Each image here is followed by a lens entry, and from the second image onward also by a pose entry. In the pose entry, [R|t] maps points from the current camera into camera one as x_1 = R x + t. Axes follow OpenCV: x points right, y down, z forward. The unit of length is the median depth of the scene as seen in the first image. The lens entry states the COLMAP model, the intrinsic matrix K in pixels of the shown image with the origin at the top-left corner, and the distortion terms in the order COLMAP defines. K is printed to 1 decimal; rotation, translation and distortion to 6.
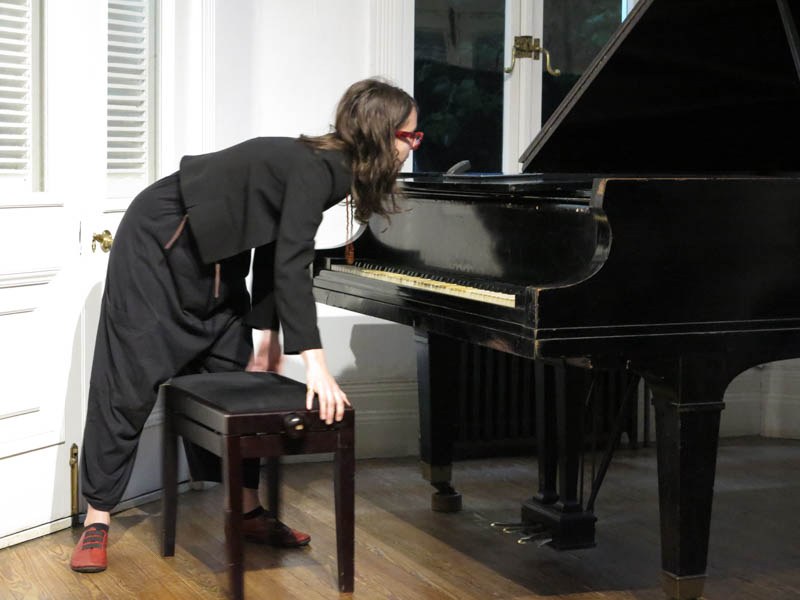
lens RADIAL K [[1669.7, 0, 398.8], [0, 1669.7, 317.7], [0, 0, 1]] dist [-0.062462, -0.449460]
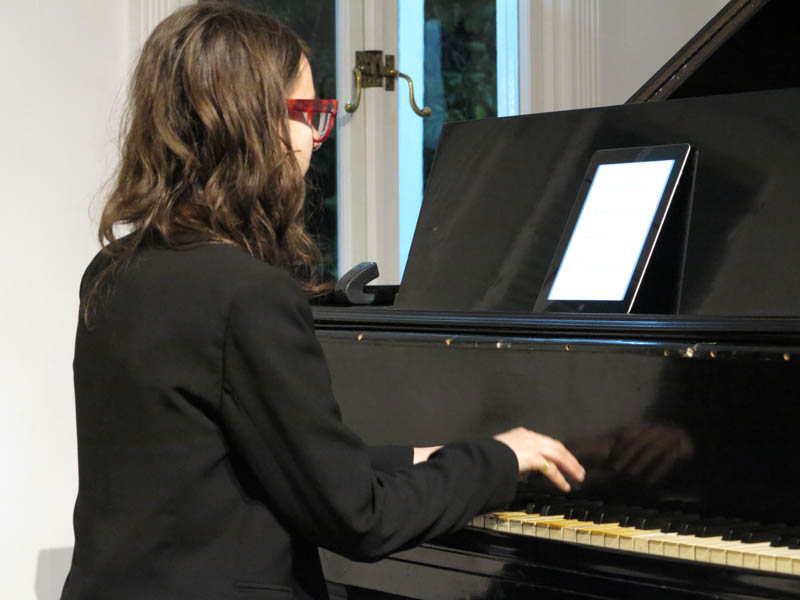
lens RADIAL K [[2139.2, 0, 400.0], [0, 2139.2, 300.0], [0, 0, 1]] dist [-0.121974, -0.948274]
pose [[0.966230, -0.030337, 0.255889, -0.150044], [0.049371, 0.996443, -0.068291, -0.038343], [-0.252907, 0.078618, 0.964291, 0.366543]]
